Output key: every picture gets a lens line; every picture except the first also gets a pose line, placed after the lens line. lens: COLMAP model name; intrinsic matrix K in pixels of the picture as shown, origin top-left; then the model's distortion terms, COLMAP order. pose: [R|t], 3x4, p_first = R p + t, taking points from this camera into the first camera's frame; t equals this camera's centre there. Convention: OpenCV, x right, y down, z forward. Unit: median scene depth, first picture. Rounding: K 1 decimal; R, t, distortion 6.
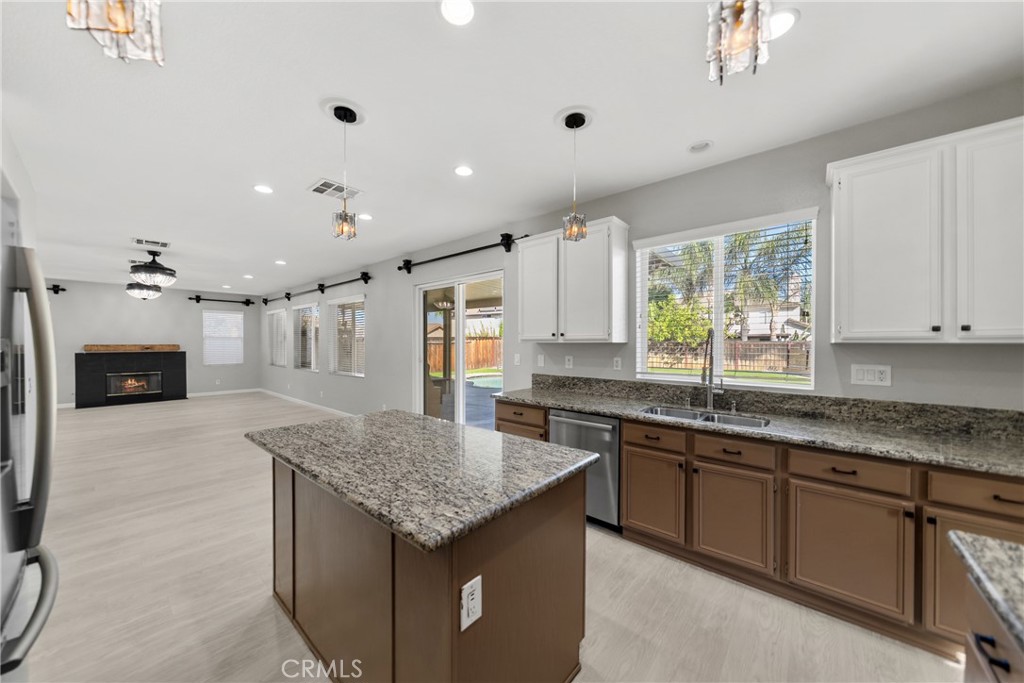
lens RADIAL K [[350.3, 0, 512.0], [0, 350.3, 341.5], [0, 0, 1]] dist [-0.000925, -0.003284]
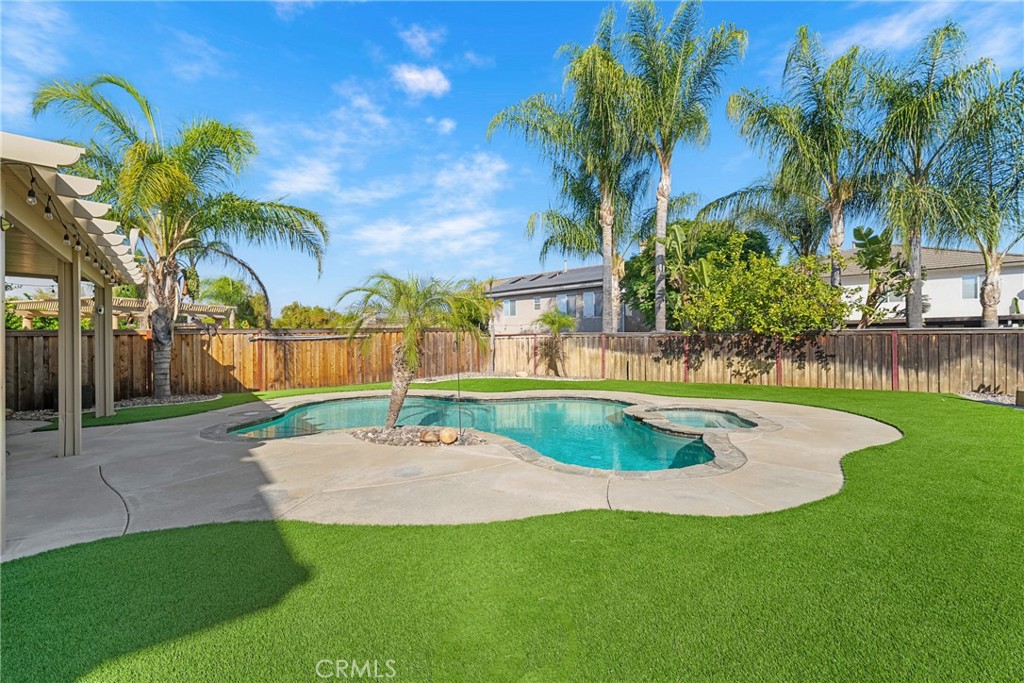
lens RADIAL K [[436.6, 0, 512.0], [0, 436.6, 341.5], [0, 0, 1]] dist [0.017462, 0.000030]
pose [[0.984443, -0.003519, -0.175671, 0.232942], [0.003926, 0.999990, 0.001971, 0.011592], [0.175662, -0.002630, 0.984447, 0.316236]]
